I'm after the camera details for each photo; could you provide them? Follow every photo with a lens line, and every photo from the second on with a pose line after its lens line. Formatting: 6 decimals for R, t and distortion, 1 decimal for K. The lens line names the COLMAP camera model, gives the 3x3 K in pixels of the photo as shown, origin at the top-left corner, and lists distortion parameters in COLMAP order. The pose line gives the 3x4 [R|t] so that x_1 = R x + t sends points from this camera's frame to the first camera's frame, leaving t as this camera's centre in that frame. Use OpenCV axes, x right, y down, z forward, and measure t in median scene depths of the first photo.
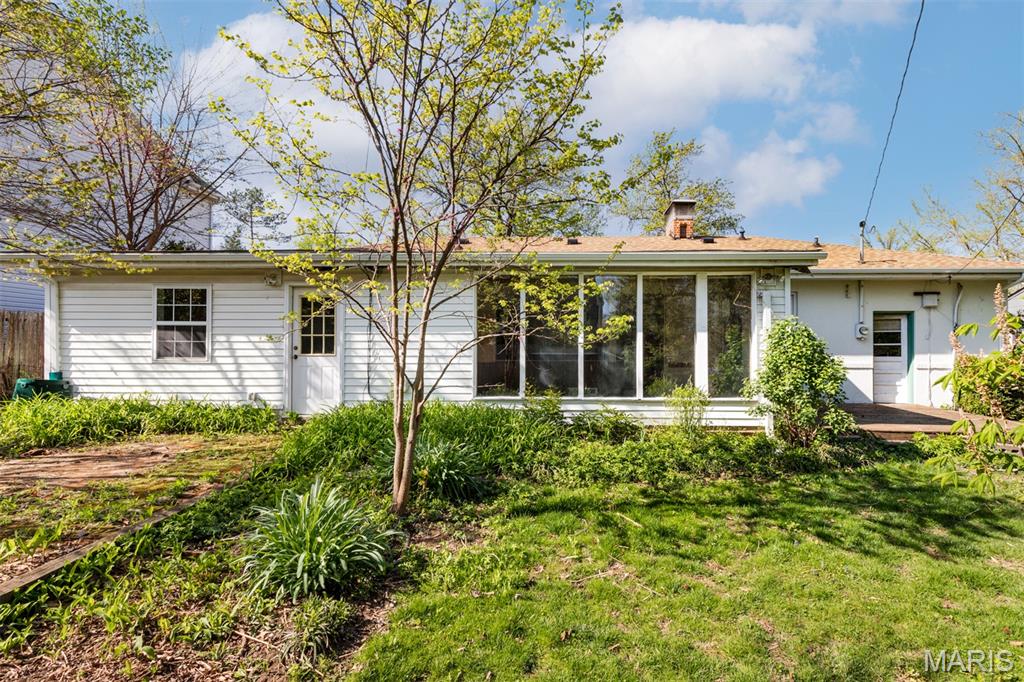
lens RADIAL K [[508.3, 0, 512.0], [0, 508.3, 341.0], [0, 0, 1]] dist [0.000703, 0.000184]
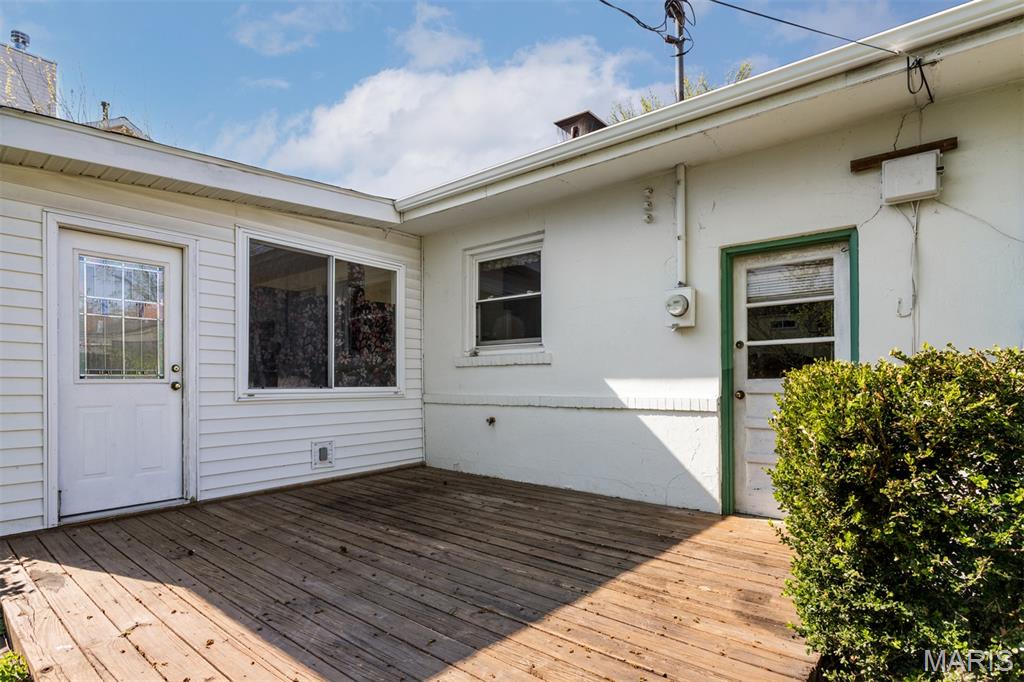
lens RADIAL K [[536.2, 0, 510.2], [0, 536.2, 380.0], [0, 0, 1]] dist [-0.002572, -0.000897]
pose [[0.804333, -0.009771, -0.594099, 1.126669], [0.018889, 0.999780, 0.009131, 0.036288], [0.593879, -0.018566, 0.804340, 0.859172]]
